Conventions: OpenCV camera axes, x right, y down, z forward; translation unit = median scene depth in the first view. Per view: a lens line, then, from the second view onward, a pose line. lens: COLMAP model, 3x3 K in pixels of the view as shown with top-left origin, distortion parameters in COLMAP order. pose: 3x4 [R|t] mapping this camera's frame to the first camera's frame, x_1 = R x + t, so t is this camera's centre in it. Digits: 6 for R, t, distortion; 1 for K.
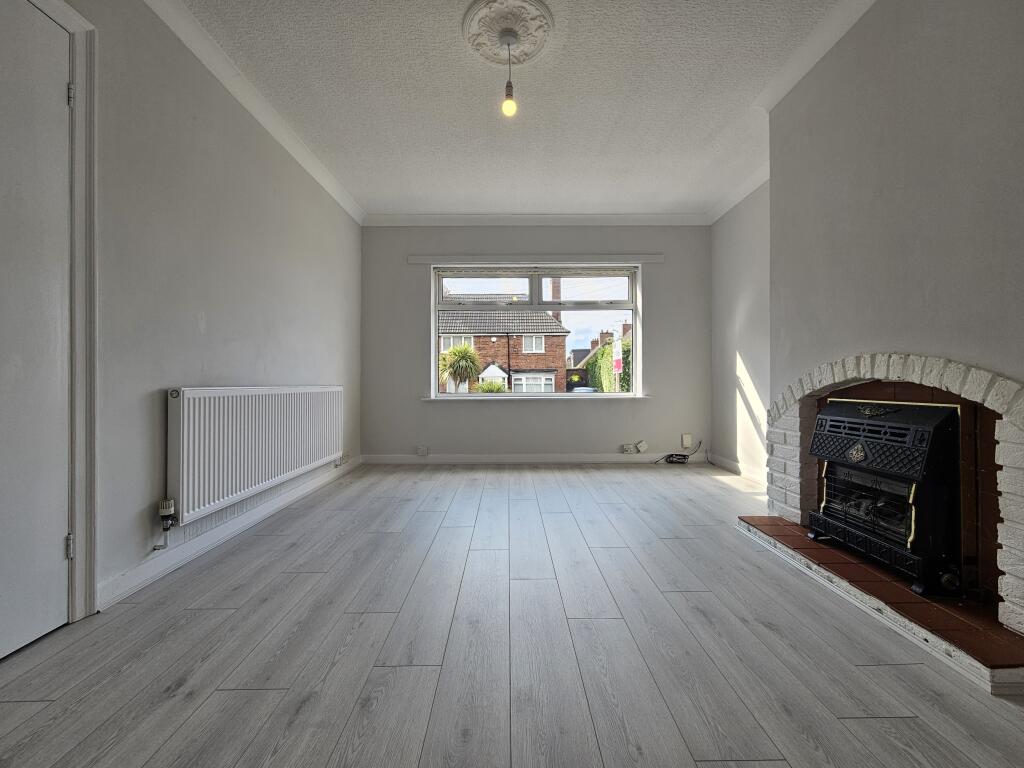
lens RADIAL K [[431.6, 0, 512.1], [0, 431.6, 379.9], [0, 0, 1]] dist [0.001968, -0.000015]
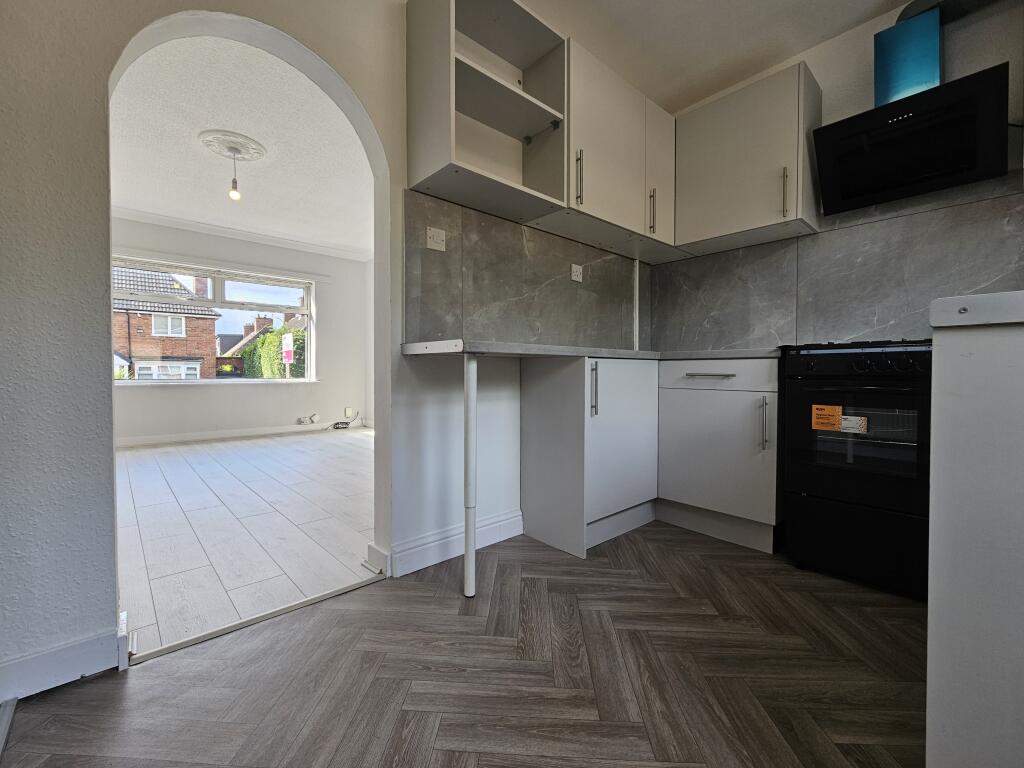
lens RADIAL K [[436.9, 0, 511.6], [0, 436.9, 379.8], [0, 0, 1]] dist [0.002020, 0.000032]
pose [[0.742398, -0.006290, 0.669930, -0.278721], [-0.007375, 0.999819, 0.017560, 0.010250], [-0.669919, -0.017977, 0.742217, -0.743890]]
